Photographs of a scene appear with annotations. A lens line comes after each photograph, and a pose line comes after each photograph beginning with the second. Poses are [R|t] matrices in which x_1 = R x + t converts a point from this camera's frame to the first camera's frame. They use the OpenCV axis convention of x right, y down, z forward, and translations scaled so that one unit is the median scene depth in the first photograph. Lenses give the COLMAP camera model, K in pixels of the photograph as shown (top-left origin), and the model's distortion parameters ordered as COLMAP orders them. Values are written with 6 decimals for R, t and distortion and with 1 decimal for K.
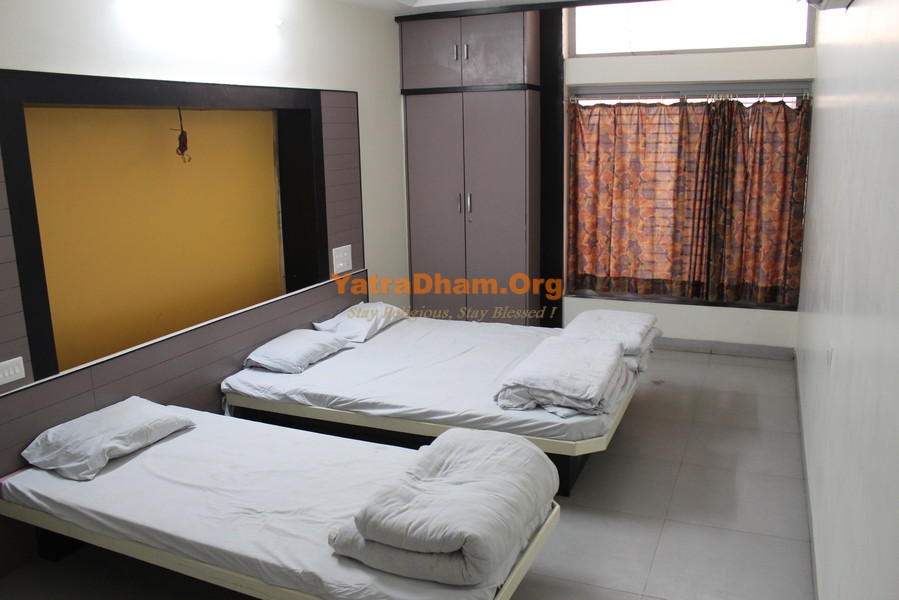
lens RADIAL K [[751.7, 0, 449.5], [0, 751.7, 300.0], [0, 0, 1]] dist [-0.137253, 0.104131]
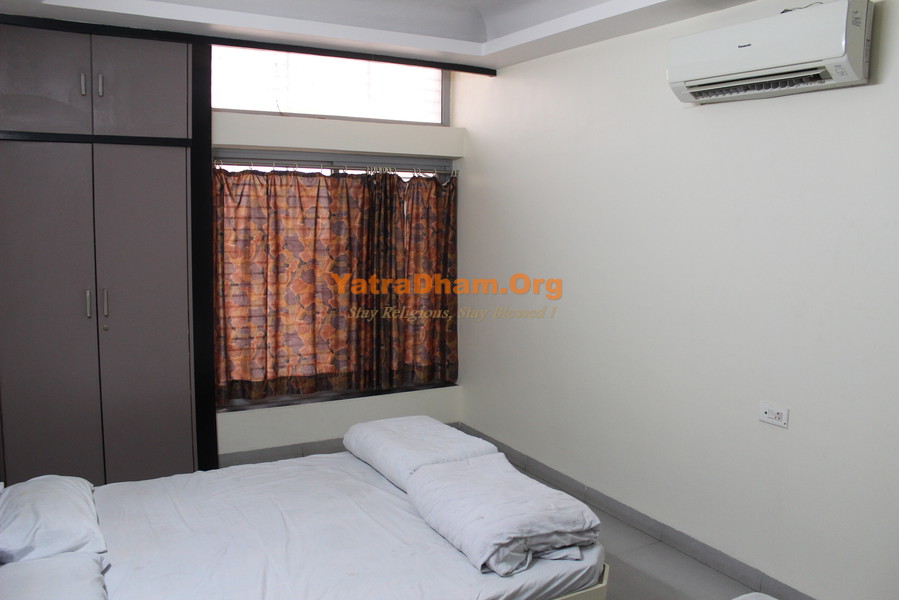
lens RADIAL K [[751.7, 0, 449.5], [0, 751.7, 300.0], [0, 0, 1]] dist [-0.137253, 0.104131]
pose [[0.611943, -0.066432, 0.788107, -0.324710], [0.144660, 0.989058, -0.028954, -0.069637], [-0.777560, 0.131726, 0.614857, 0.352955]]
